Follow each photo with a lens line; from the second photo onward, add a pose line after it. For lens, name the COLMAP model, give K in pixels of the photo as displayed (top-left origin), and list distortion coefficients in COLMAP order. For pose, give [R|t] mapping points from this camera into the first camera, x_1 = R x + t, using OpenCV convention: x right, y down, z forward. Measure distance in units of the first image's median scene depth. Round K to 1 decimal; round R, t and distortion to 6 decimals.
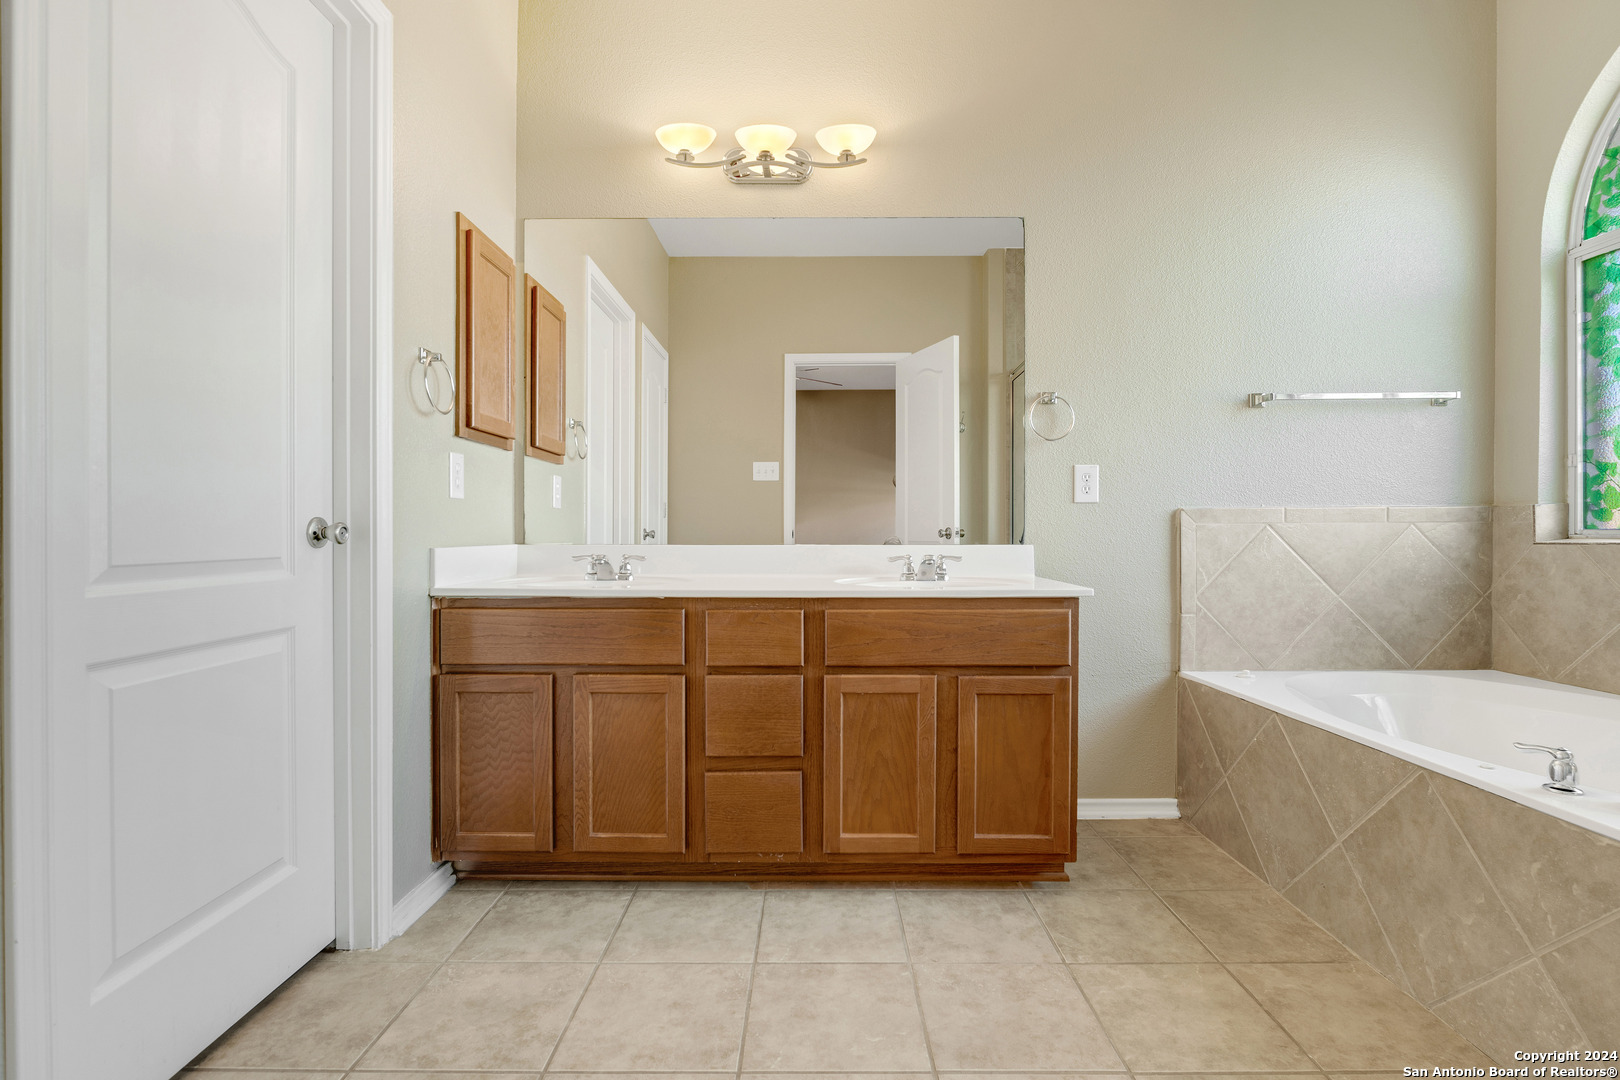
lens RADIAL K [[756.8, 0, 829.2], [0, 756.8, 535.9], [0, 0, 1]] dist [-0.005692, -0.000283]
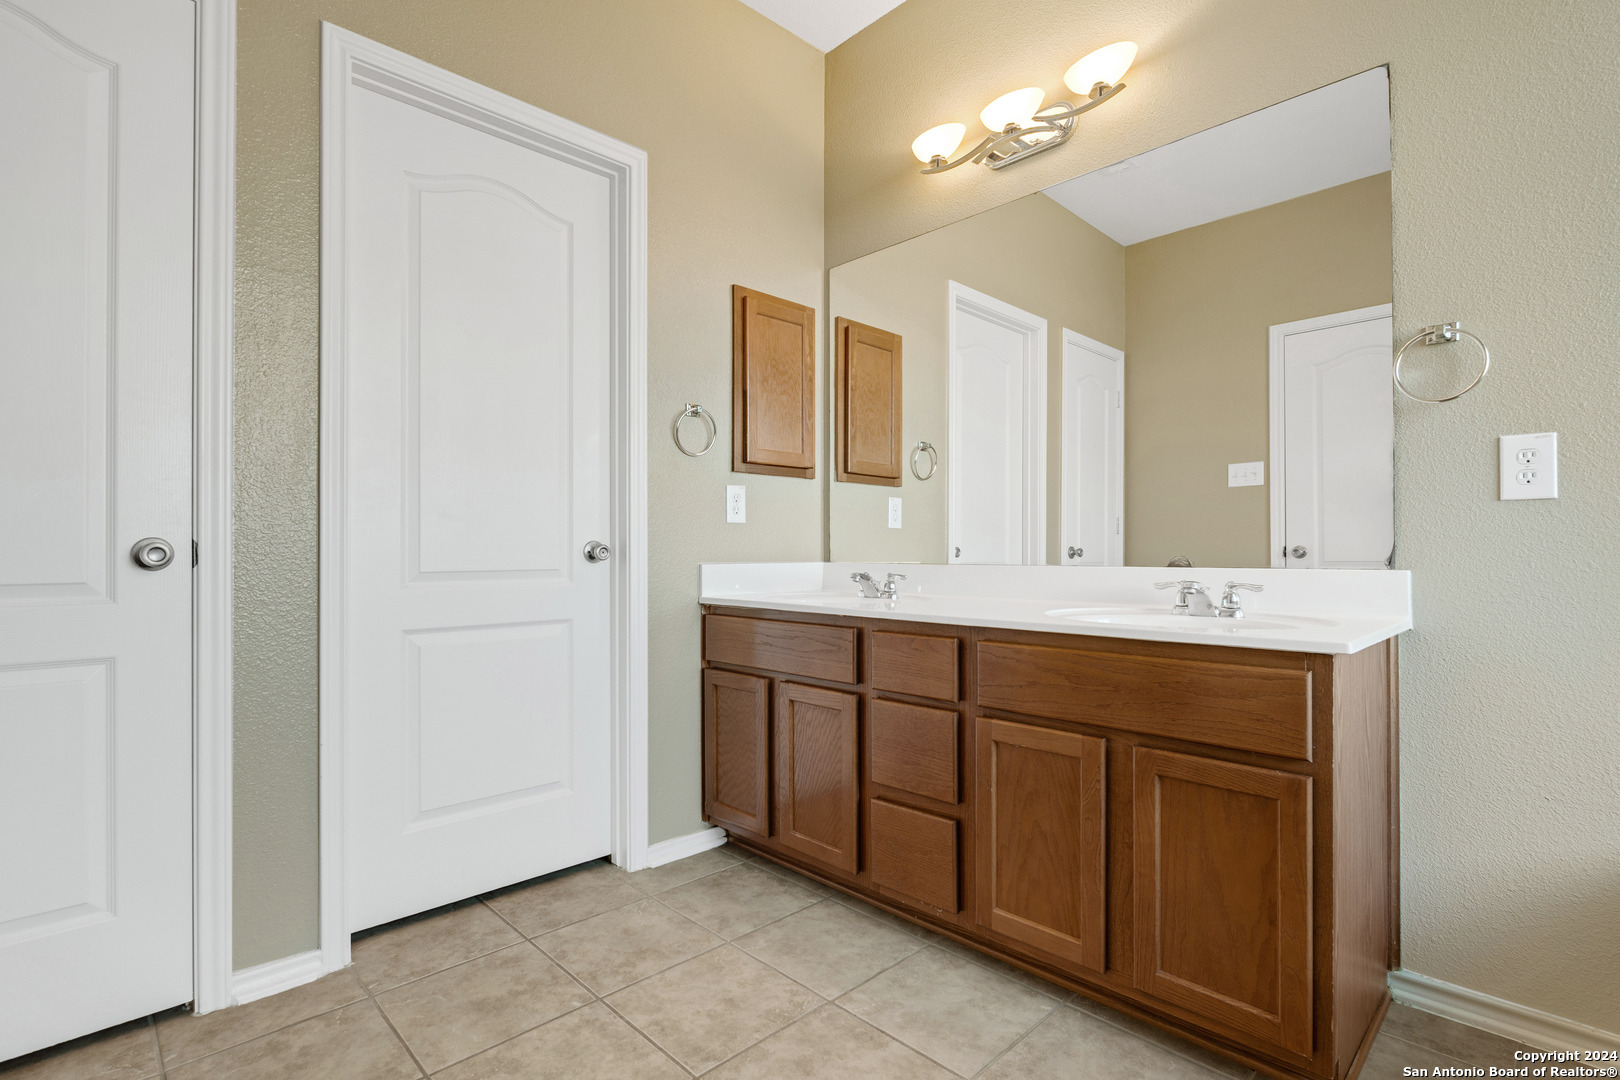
lens RADIAL K [[779.9, 0, 833.8], [0, 779.9, 544.1], [0, 0, 1]] dist [-0.004905, -0.000321]
pose [[0.696492, -0.007216, -0.717528, 0.512075], [-0.001695, 0.999930, -0.011701, -0.002022], [0.717563, 0.009366, 0.696431, 0.258092]]
